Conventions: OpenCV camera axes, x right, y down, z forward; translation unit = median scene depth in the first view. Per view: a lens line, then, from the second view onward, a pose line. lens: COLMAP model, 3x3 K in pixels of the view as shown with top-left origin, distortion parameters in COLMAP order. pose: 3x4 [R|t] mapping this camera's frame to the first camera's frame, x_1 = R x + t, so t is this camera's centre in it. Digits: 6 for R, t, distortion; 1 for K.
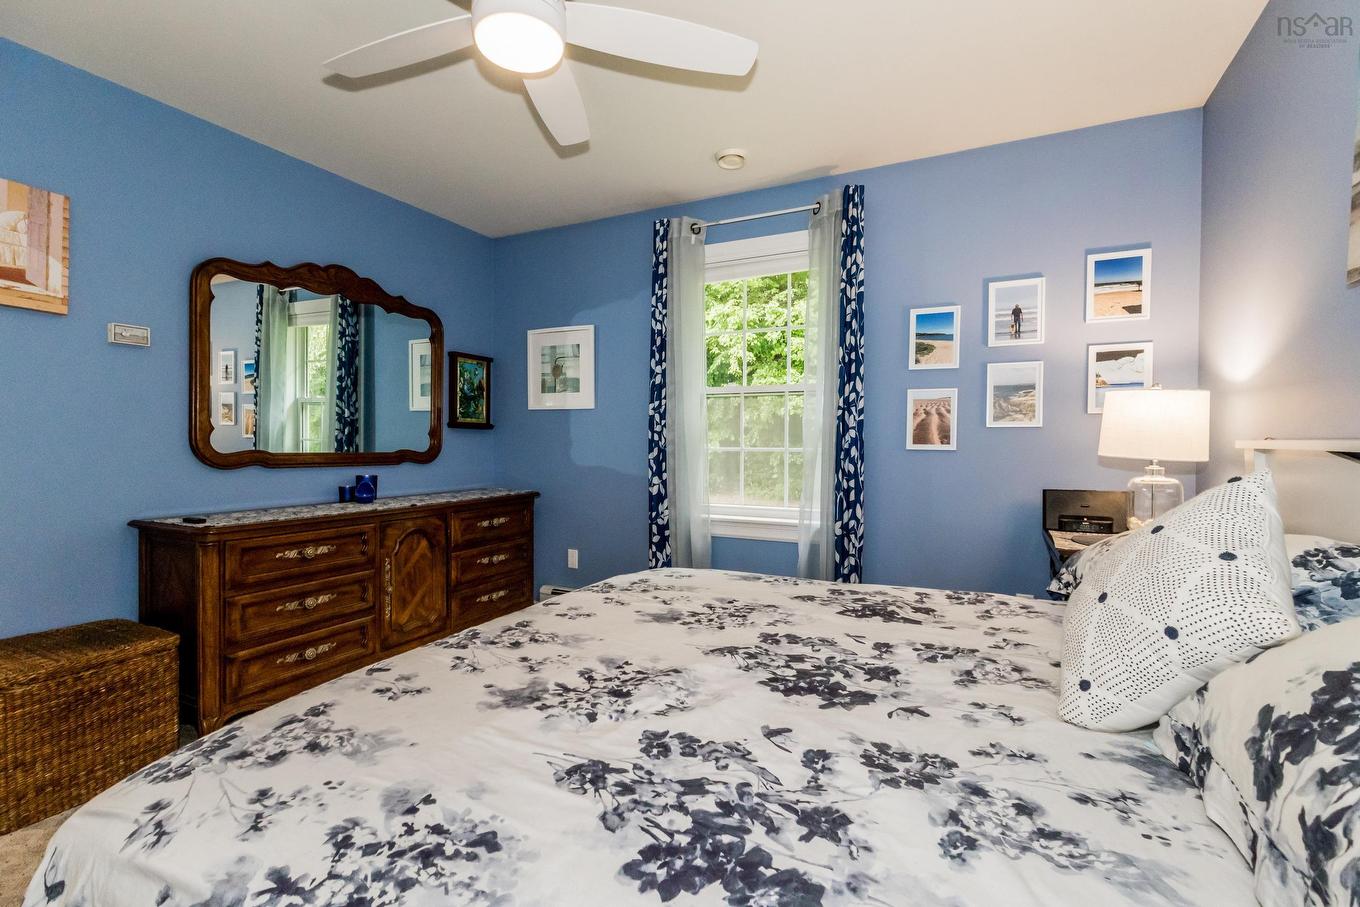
lens RADIAL K [[651.3, 0, 709.7], [0, 651.3, 454.2], [0, 0, 1]] dist [0.003684, -0.001715]
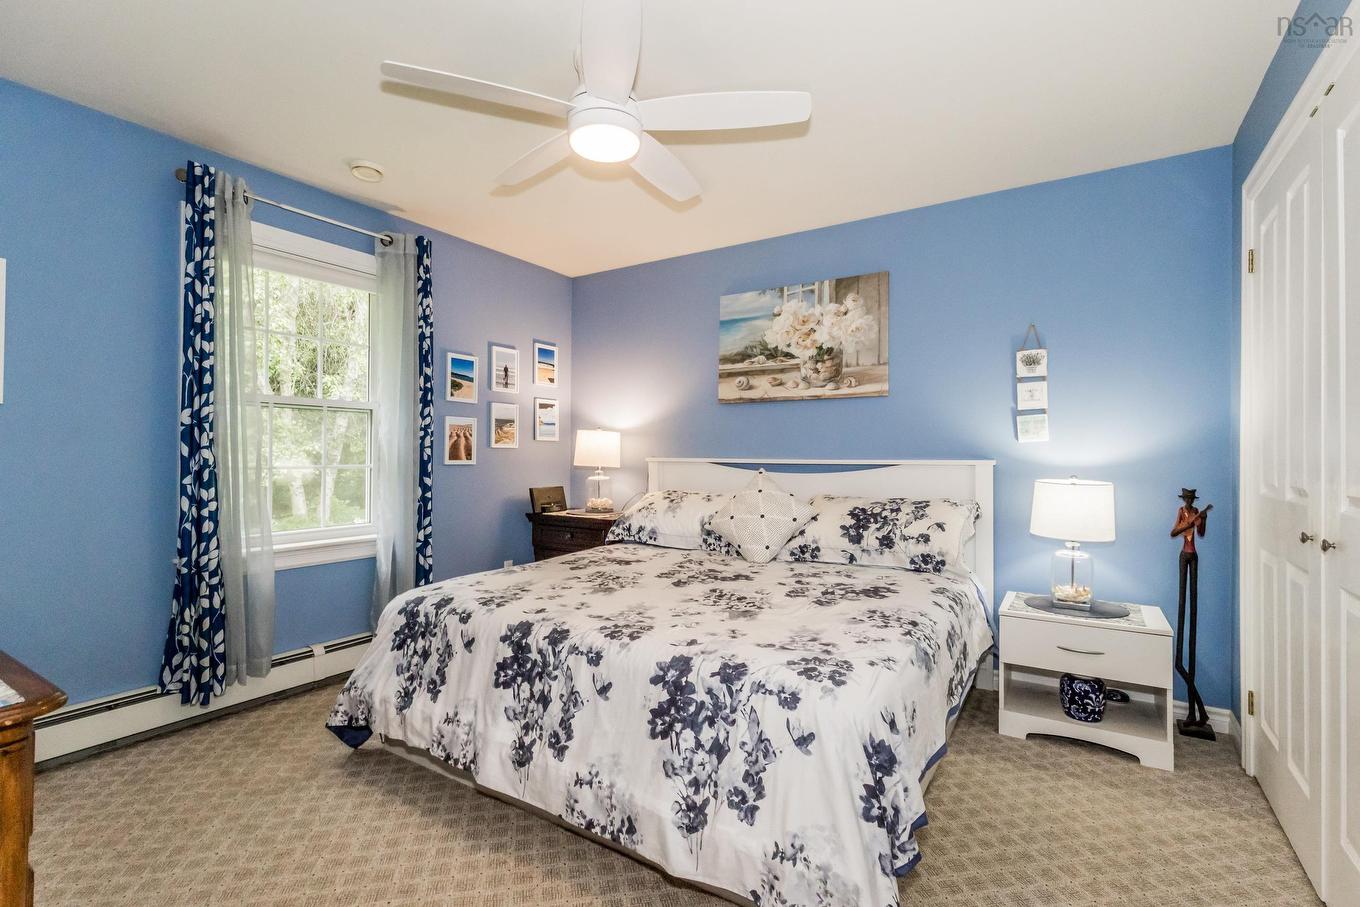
lens RADIAL K [[658.0, 0, 680.0], [0, 658.0, 453.5], [0, 0, 1]] dist [-0.003039, 0.001690]
pose [[0.073248, -0.002964, 0.997309, -0.935550], [0.015093, 0.999884, 0.001863, -0.024437], [-0.997200, 0.014916, 0.073284, 0.476074]]
